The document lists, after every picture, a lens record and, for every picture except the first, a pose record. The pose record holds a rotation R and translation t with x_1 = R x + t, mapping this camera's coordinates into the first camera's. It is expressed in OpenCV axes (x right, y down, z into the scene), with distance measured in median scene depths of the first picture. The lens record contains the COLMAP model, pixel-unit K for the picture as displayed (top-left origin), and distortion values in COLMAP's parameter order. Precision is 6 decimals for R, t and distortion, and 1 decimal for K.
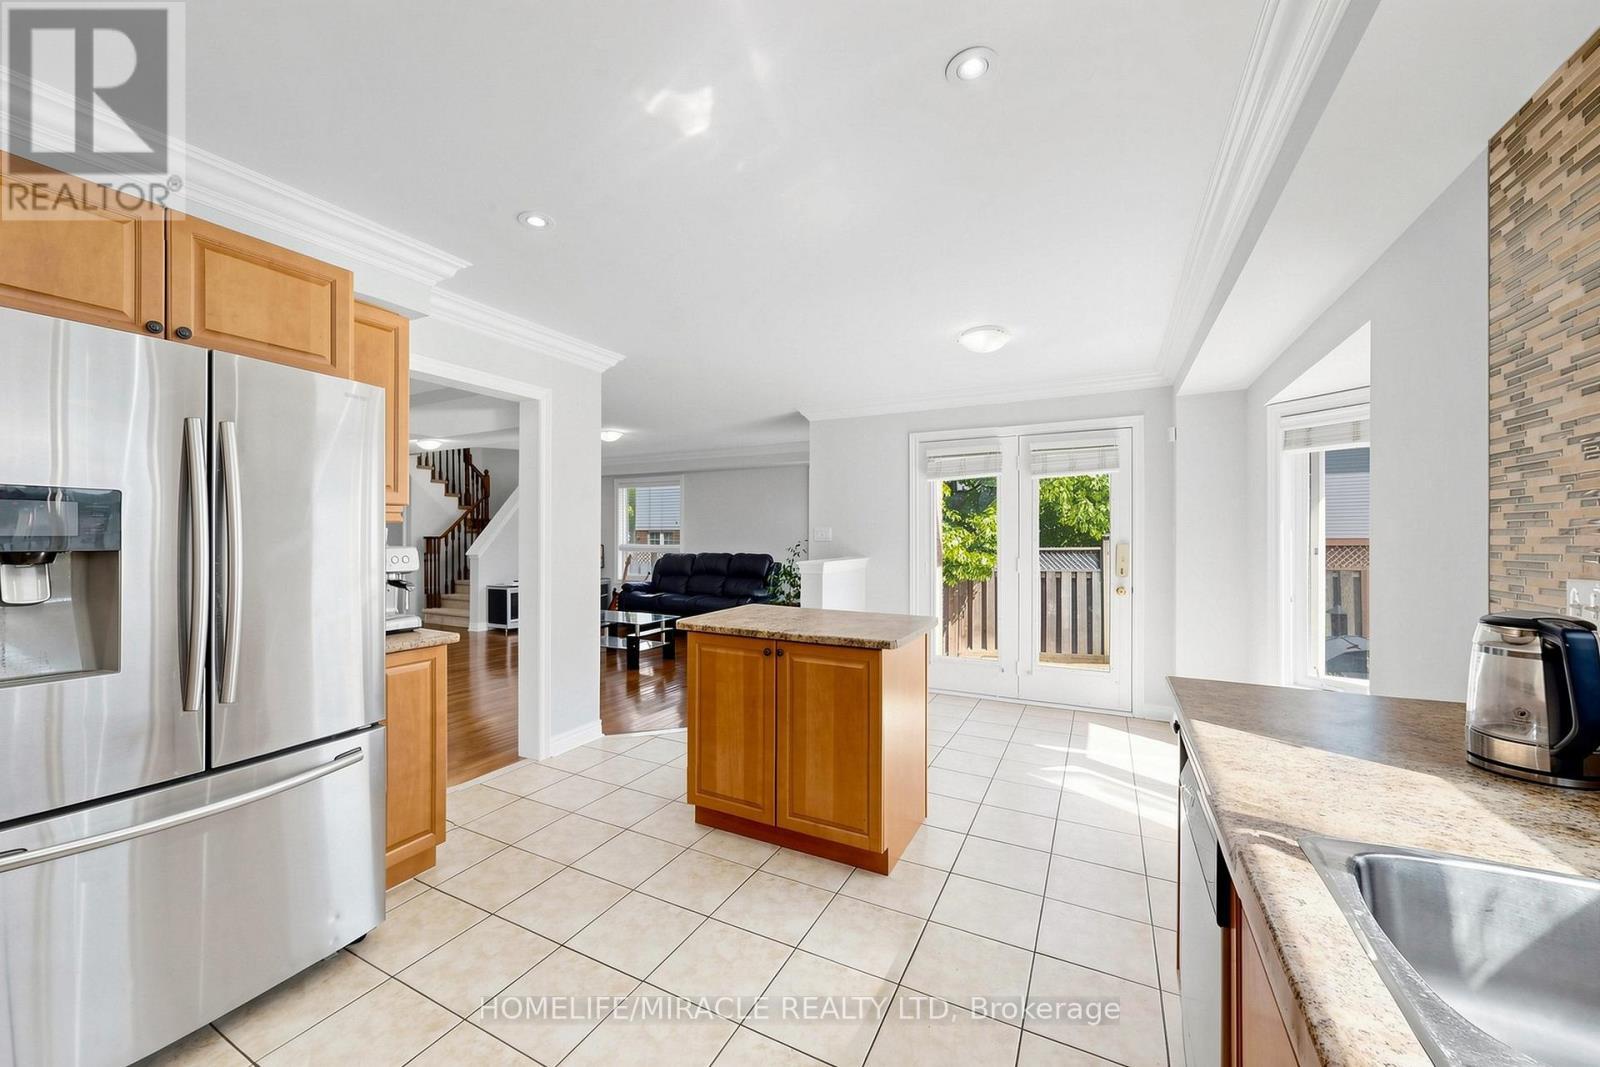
lens RADIAL K [[615.4, 0, 765.2], [0, 615.4, 534.5], [0, 0, 1]] dist [0.000078, -0.000025]
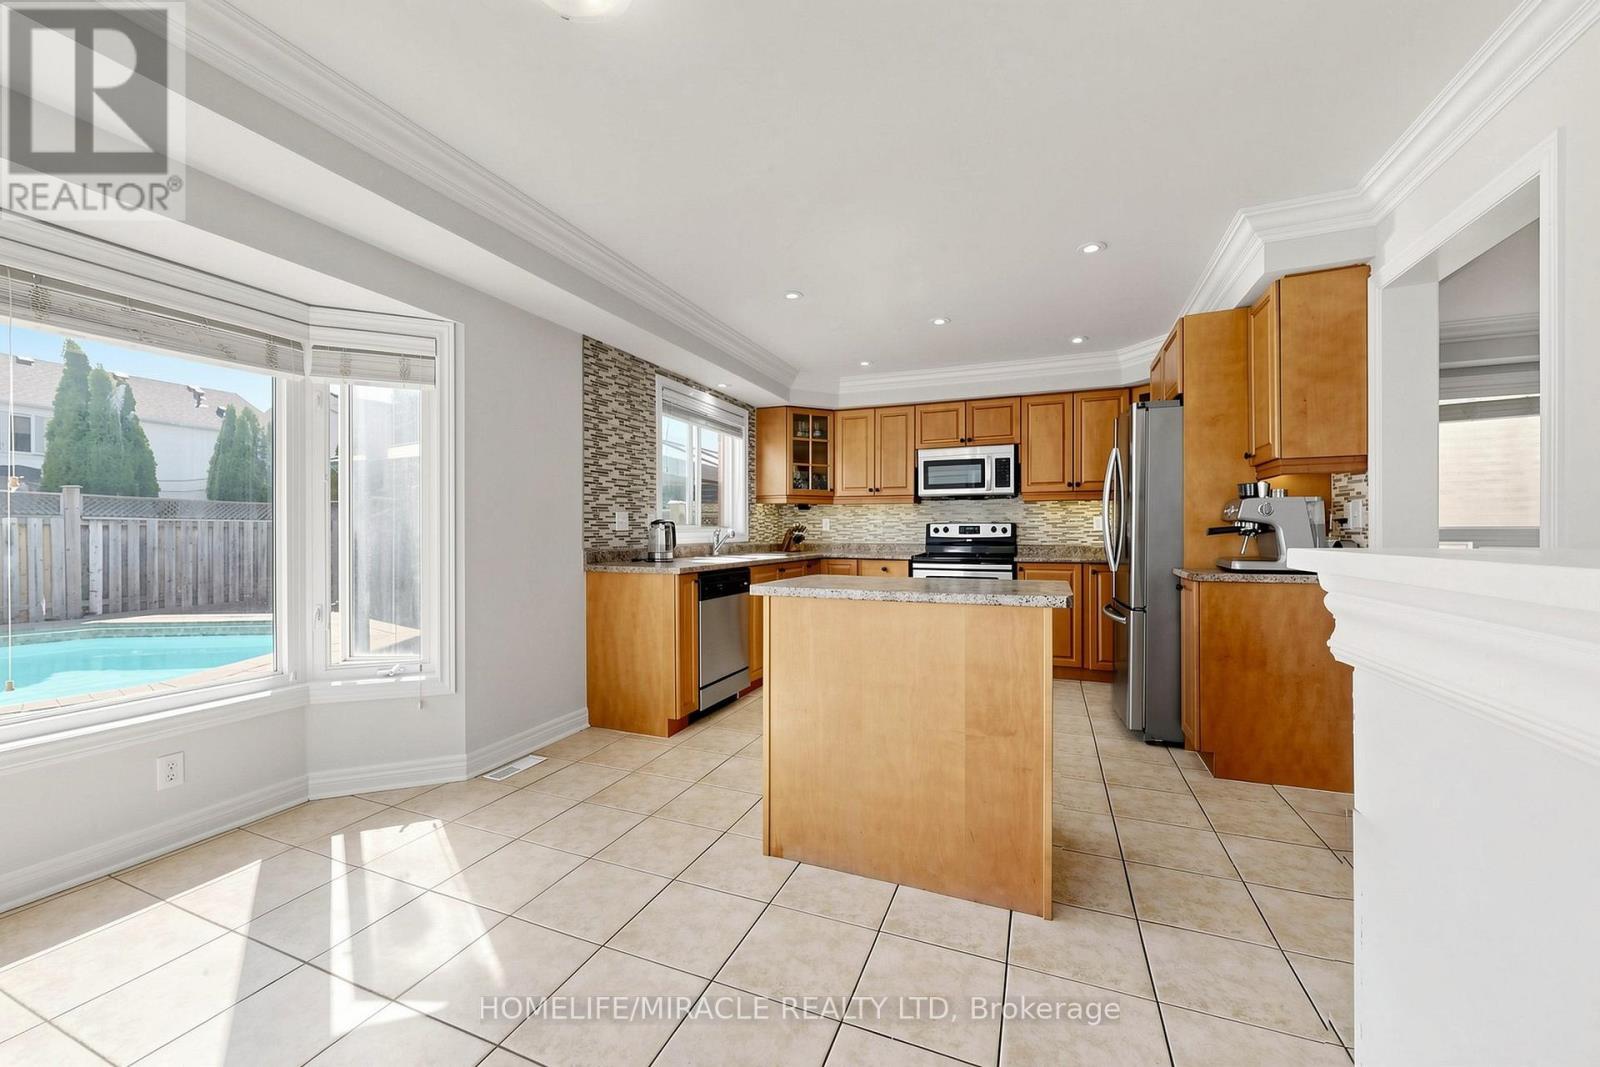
lens RADIAL K [[598.2, 0, 798.7], [0, 598.2, 534.8], [0, 0, 1]] dist [0.000814, -0.000136]
pose [[-0.992438, -0.001288, -0.122742, 0.354451], [-0.002333, 0.999962, 0.008375, 0.077600], [0.122727, 0.008598, -0.992403, 1.983227]]
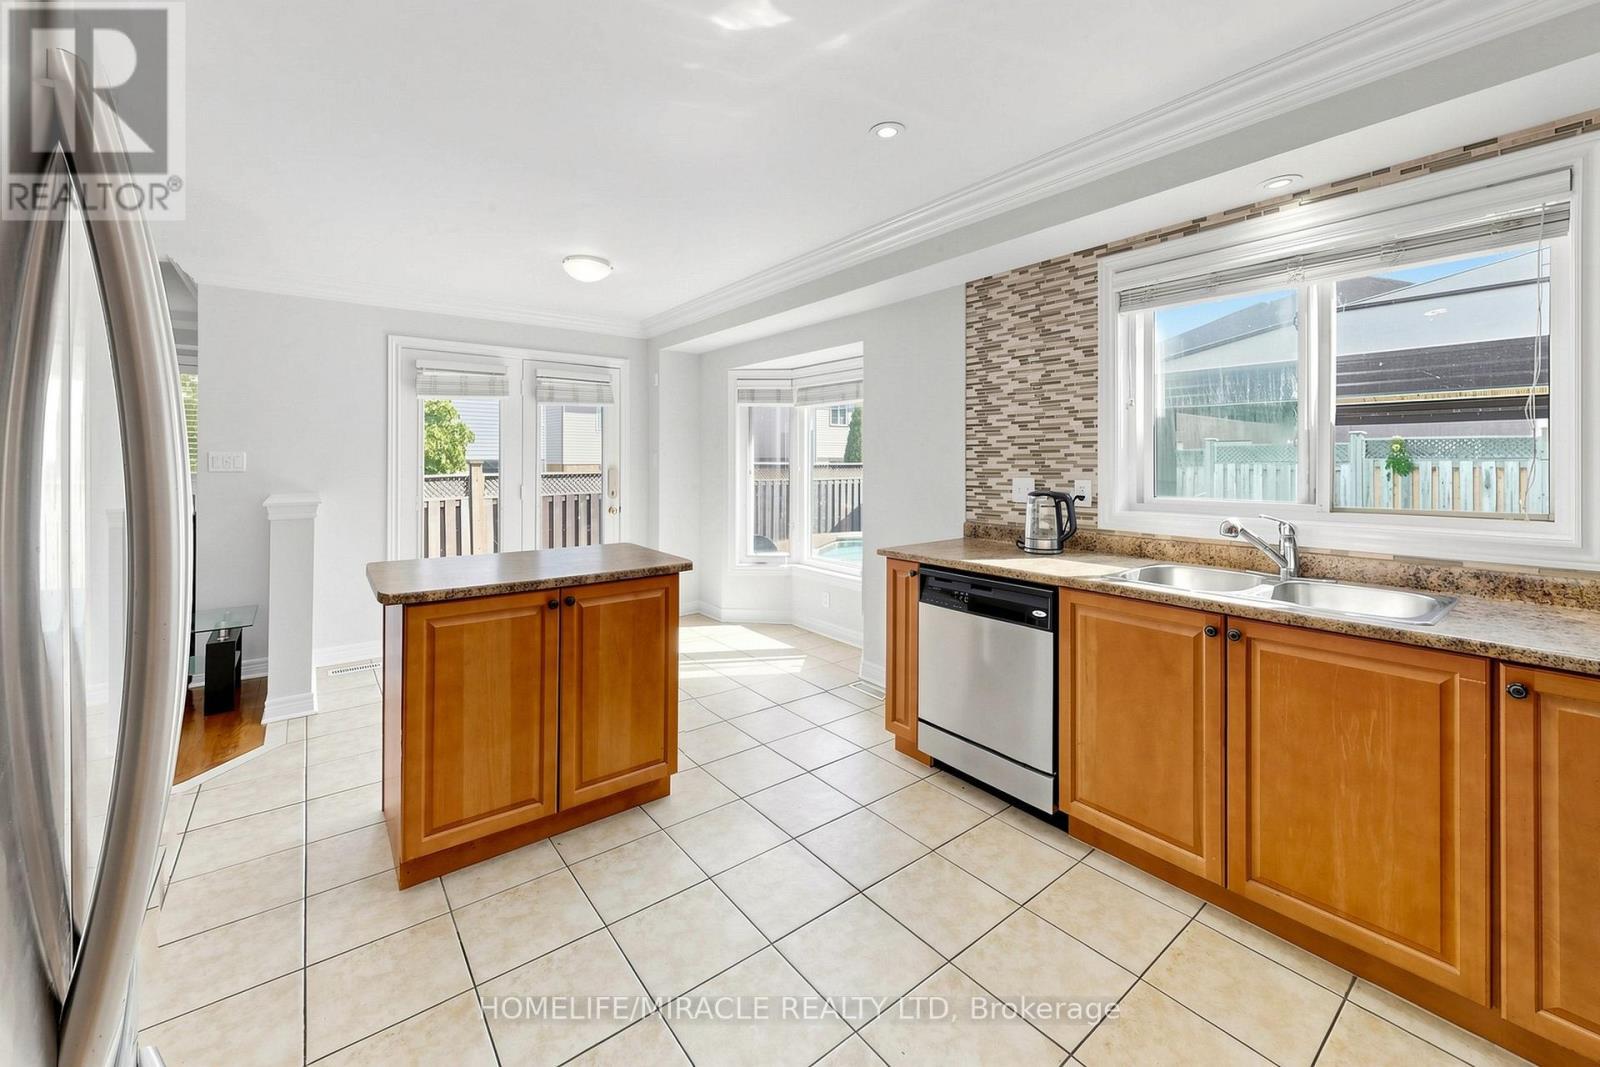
lens RADIAL K [[639.8, 0, 808.6], [0, 639.8, 463.3], [0, 0, 1]] dist [0.001460, 0.000228]
pose [[0.384462, -0.005615, 0.923124, -0.668888], [0.002320, 0.999984, 0.005117, -0.001197], [-0.923138, 0.000174, 0.384469, 0.364000]]
